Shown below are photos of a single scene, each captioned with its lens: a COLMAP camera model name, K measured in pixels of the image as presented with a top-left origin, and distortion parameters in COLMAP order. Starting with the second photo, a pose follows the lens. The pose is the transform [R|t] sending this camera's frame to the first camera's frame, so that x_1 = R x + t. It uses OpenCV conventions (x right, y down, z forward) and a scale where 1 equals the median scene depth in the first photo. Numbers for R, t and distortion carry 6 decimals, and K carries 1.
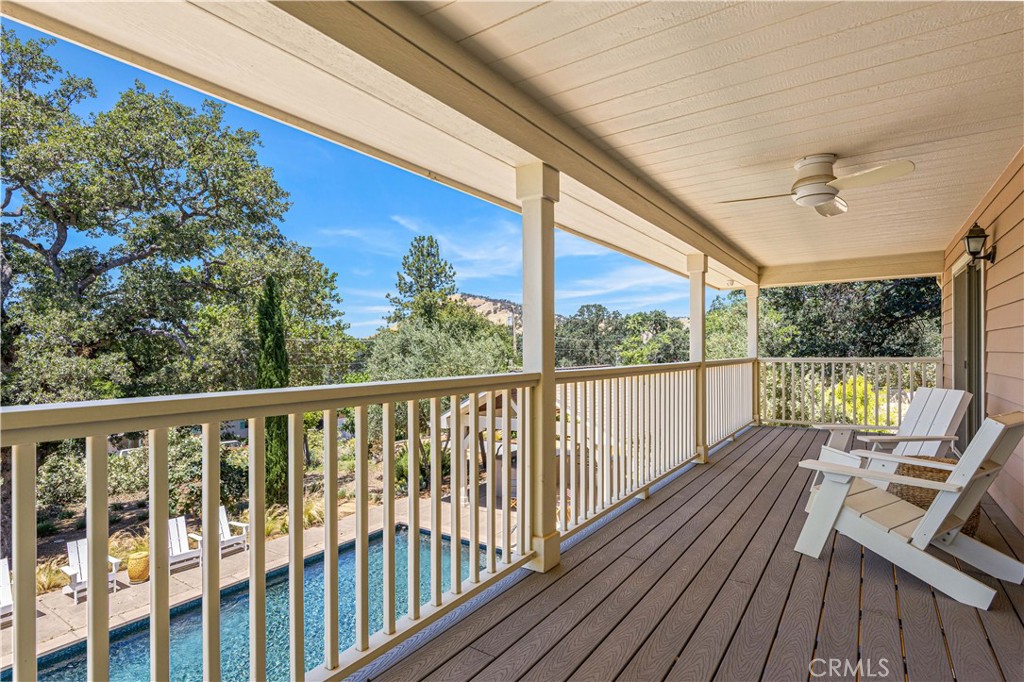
lens RADIAL K [[519.1, 0, 513.0], [0, 519.1, 350.7], [0, 0, 1]] dist [0.000466, -0.000261]
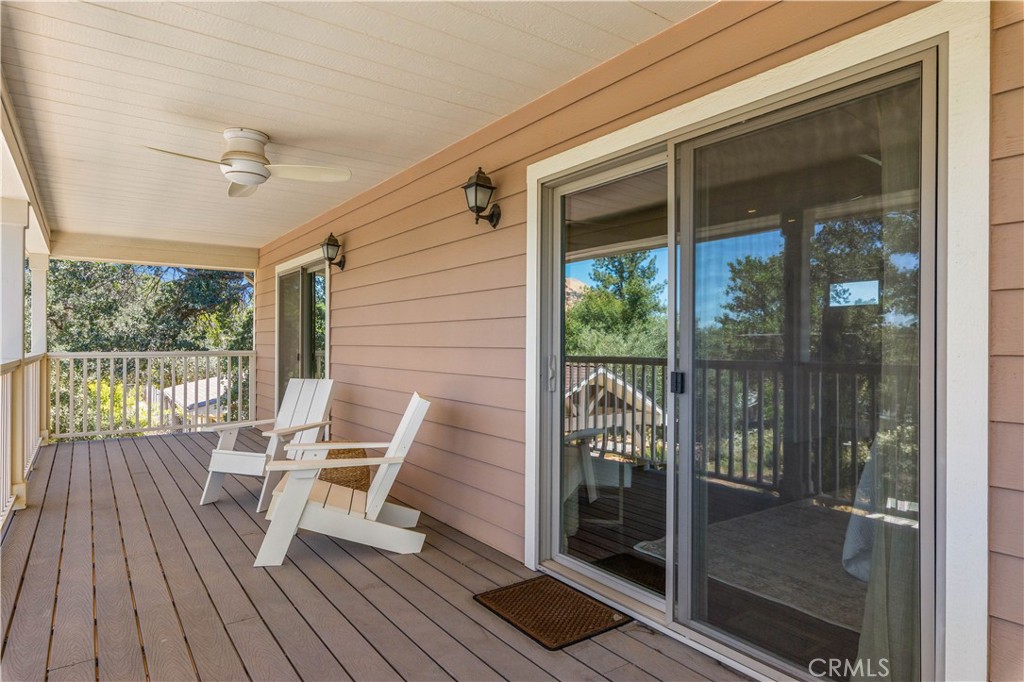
lens RADIAL K [[598.2, 0, 513.4], [0, 598.2, 339.1], [0, 0, 1]] dist [0.002464, -0.000292]
pose [[0.337517, 0.012634, 0.941234, -0.251631], [-0.004407, 0.999920, -0.011842, 0.002904], [-0.941309, -0.000151, 0.337546, 0.207043]]
